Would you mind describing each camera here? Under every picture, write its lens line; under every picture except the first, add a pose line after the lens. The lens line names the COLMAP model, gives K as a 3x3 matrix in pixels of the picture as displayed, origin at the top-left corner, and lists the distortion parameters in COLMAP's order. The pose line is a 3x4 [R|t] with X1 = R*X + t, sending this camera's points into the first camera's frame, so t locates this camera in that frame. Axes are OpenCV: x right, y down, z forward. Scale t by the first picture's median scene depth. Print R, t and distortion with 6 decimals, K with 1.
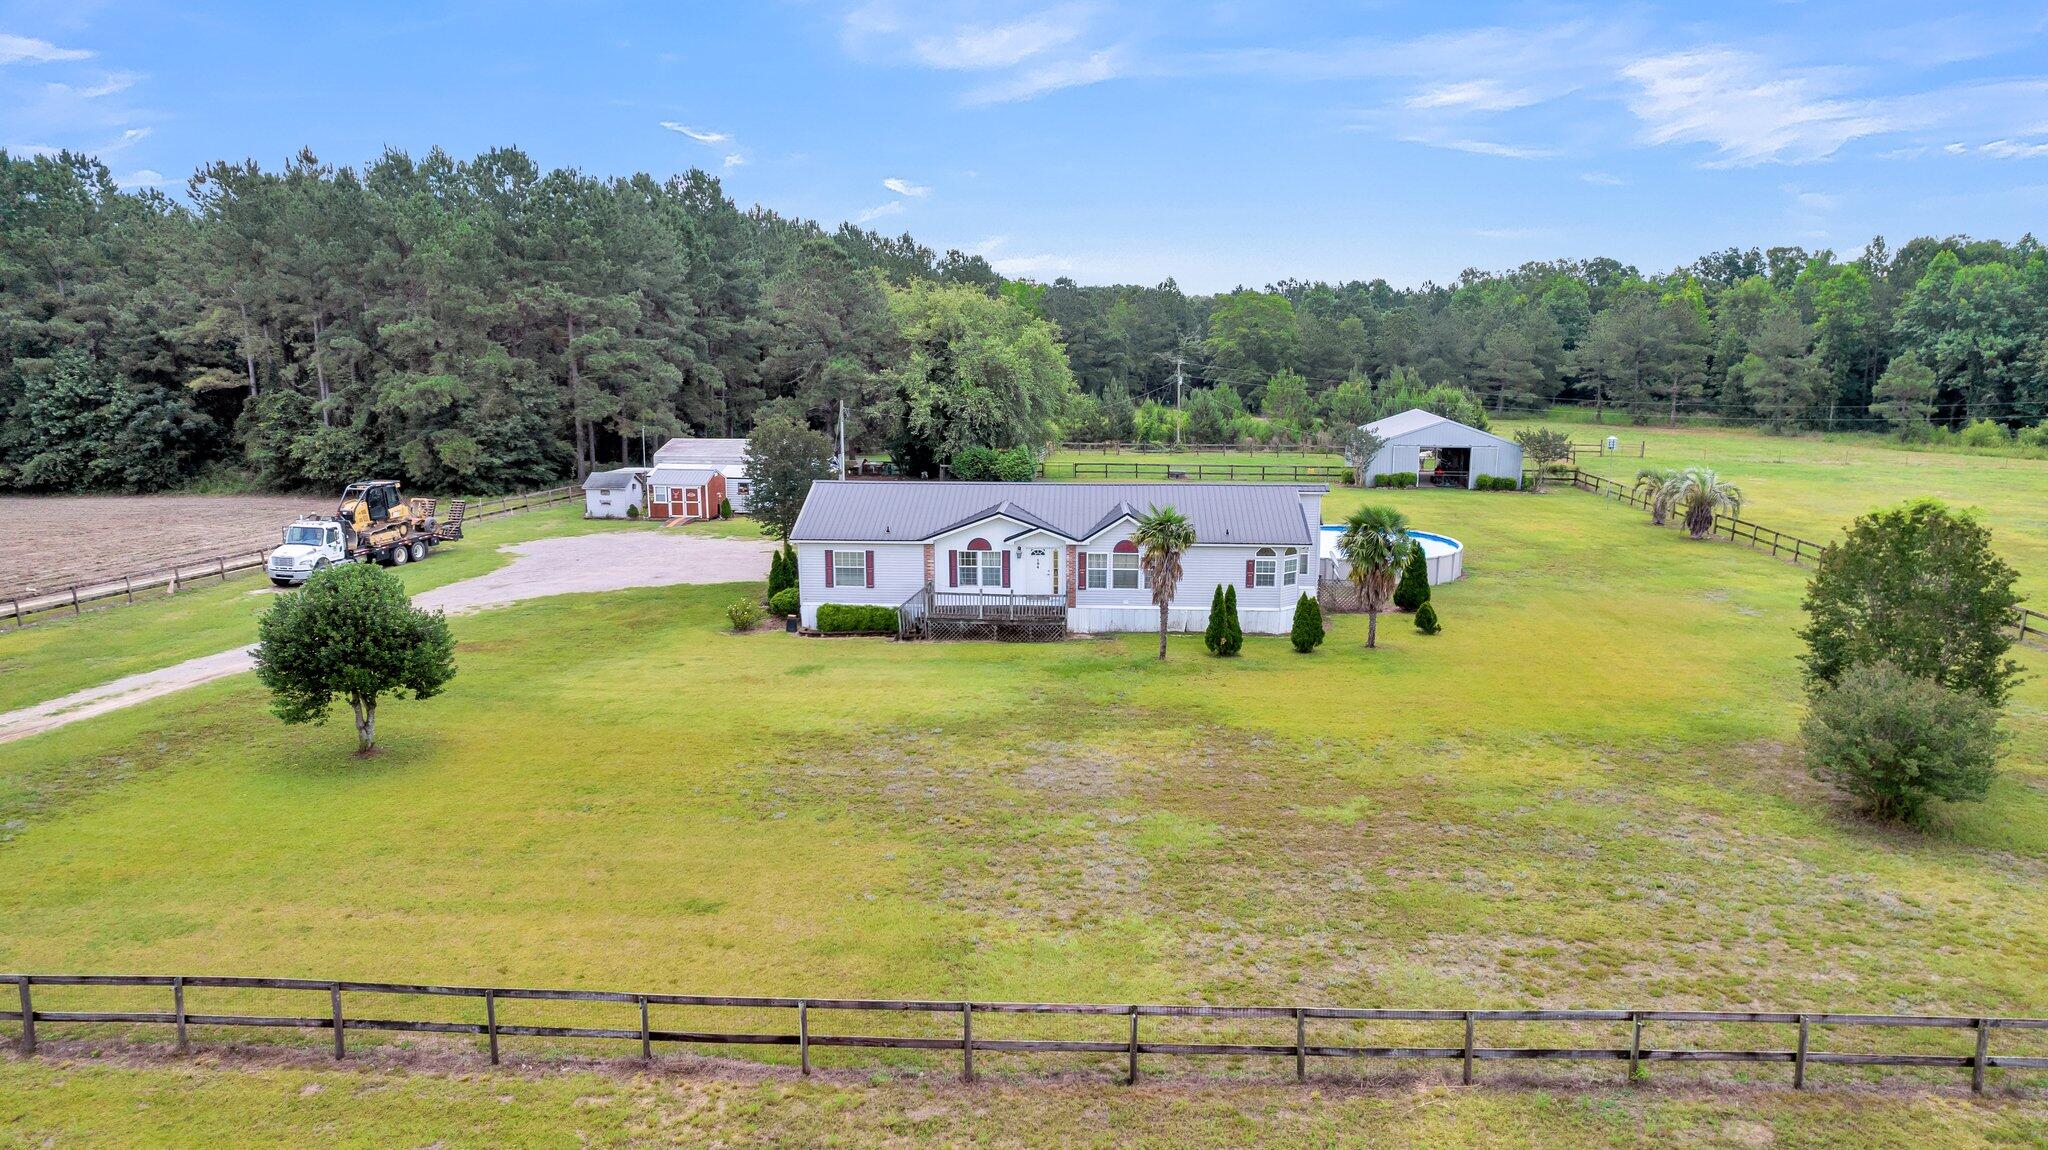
lens RADIAL K [[1323.1, 0, 1026.7], [0, 1323.1, 557.5], [0, 0, 1]] dist [-0.039537, 0.014270]
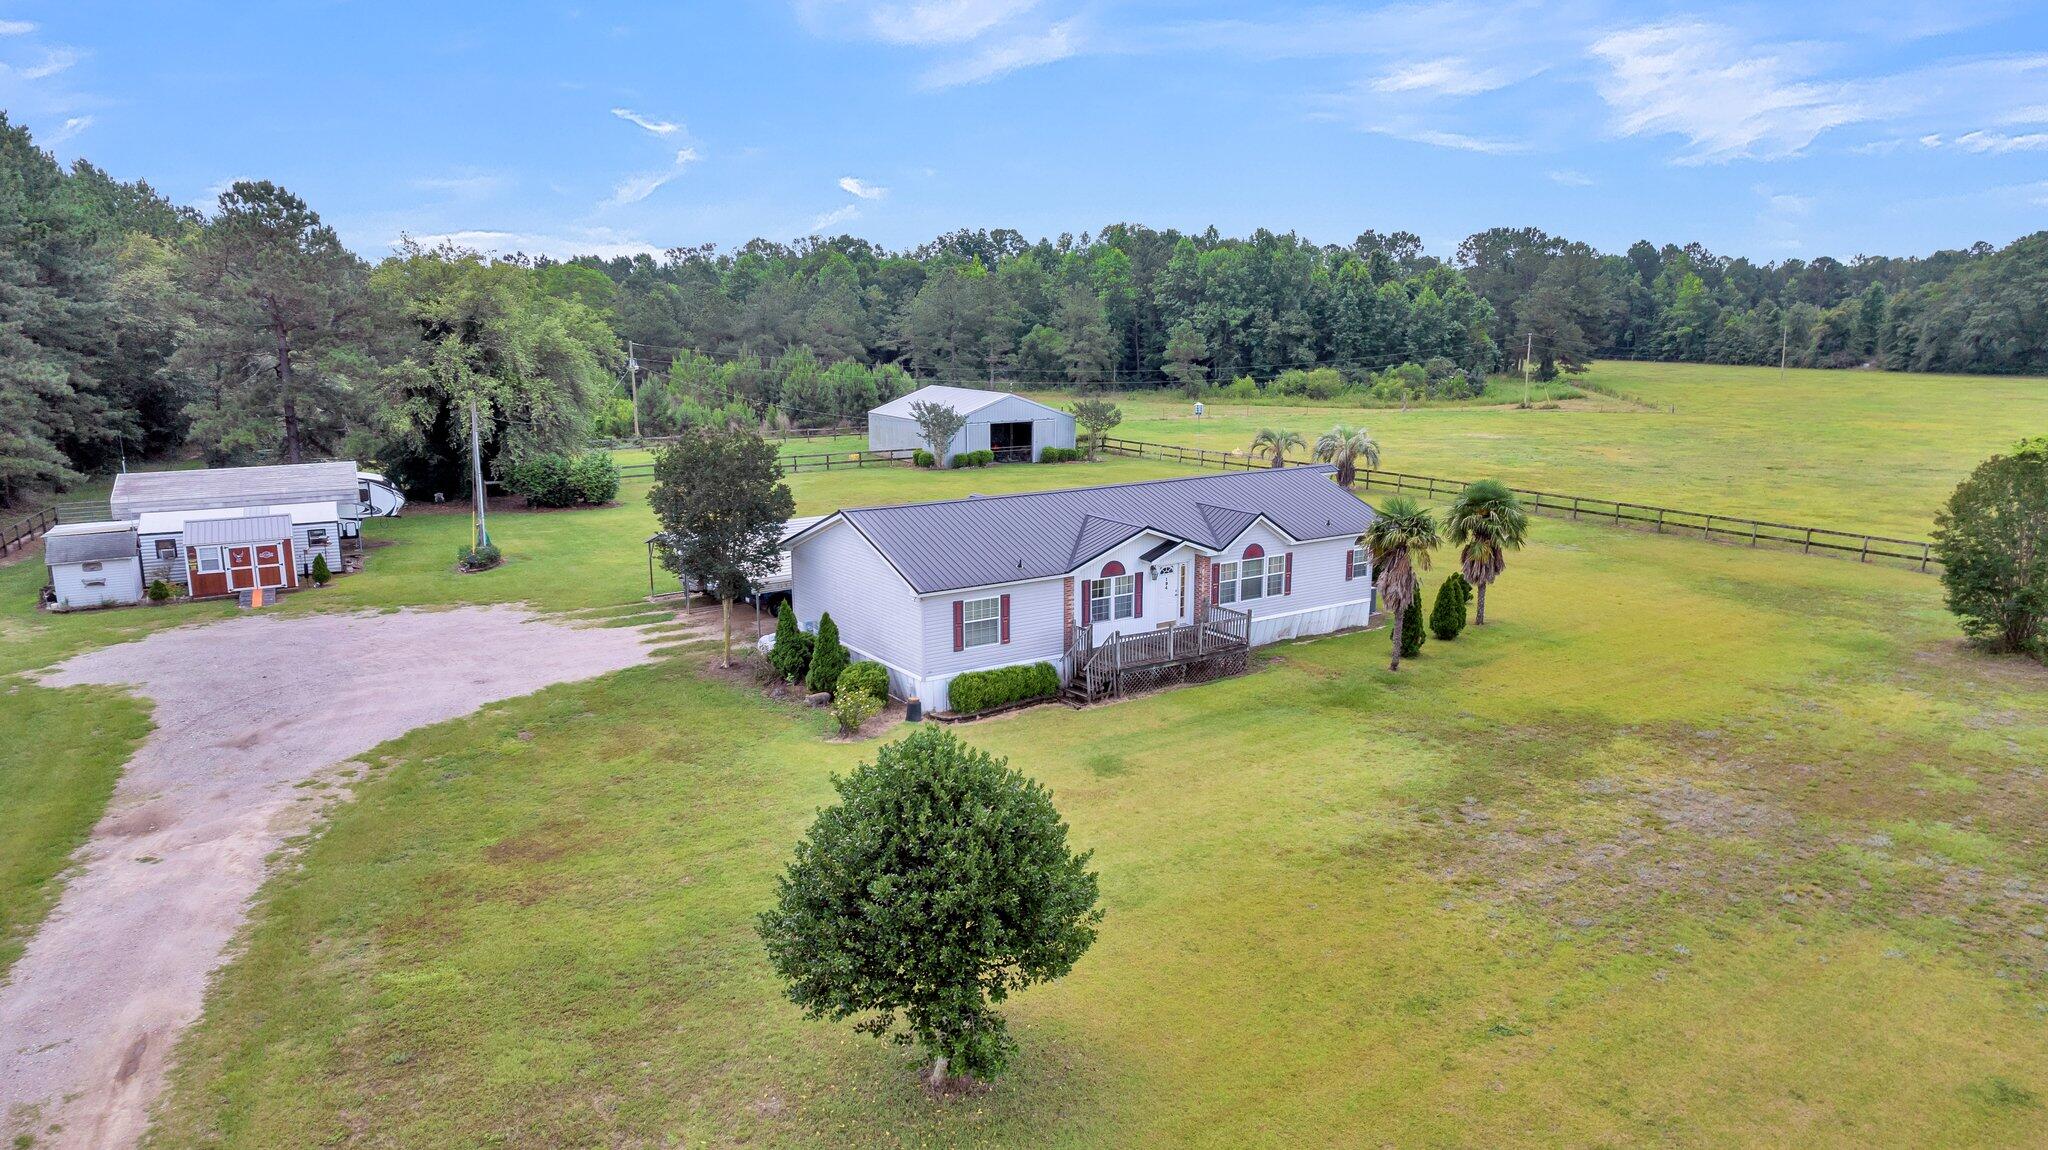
lens RADIAL K [[1323.1, 0, 1015.0], [0, 1323.1, 590.1], [0, 0, 1]] dist [-0.039537, 0.014270]
pose [[0.789953, -0.128852, 0.599476, -0.562664], [0.104932, 0.991657, 0.074875, -0.063171], [-0.604122, 0.003756, 0.796883, 0.398823]]
